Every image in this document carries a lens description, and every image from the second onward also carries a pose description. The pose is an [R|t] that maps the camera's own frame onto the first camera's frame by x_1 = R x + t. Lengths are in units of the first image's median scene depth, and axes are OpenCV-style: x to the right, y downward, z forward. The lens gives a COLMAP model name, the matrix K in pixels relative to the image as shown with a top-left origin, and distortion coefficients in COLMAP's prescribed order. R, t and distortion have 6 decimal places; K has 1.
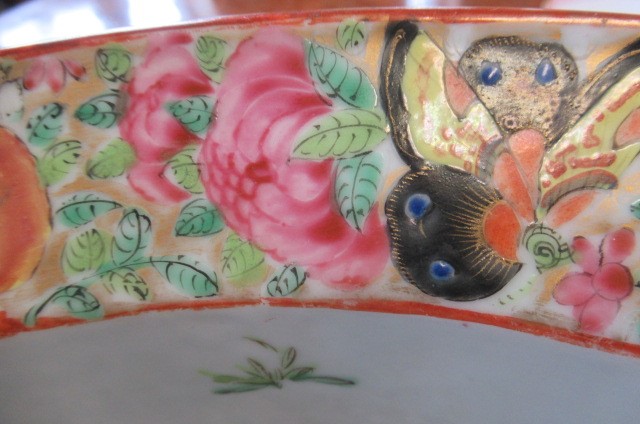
lens RADIAL K [[467.2, 0, 320.0], [0, 467.2, 212.0], [0, 0, 1]] dist [0.000057, -0.001419]
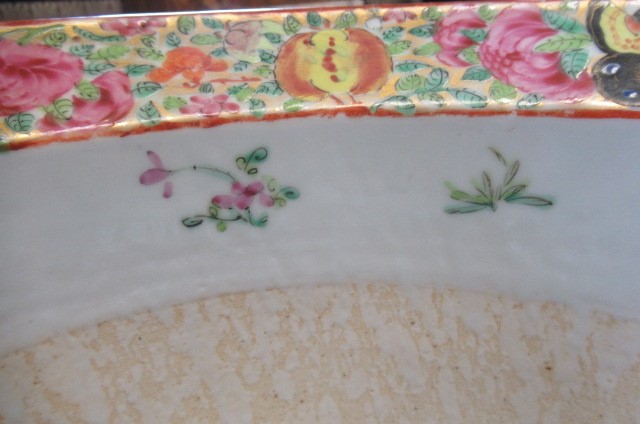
lens RADIAL K [[467.2, 0, 320.0], [0, 467.2, 212.0], [0, 0, 1]] dist [0.000057, -0.001419]
pose [[0.969581, 0.161985, -0.183502, -0.426557], [-0.221523, 0.899601, -0.376358, 1.298202], [0.104115, 0.405560, 0.908120, -0.482862]]
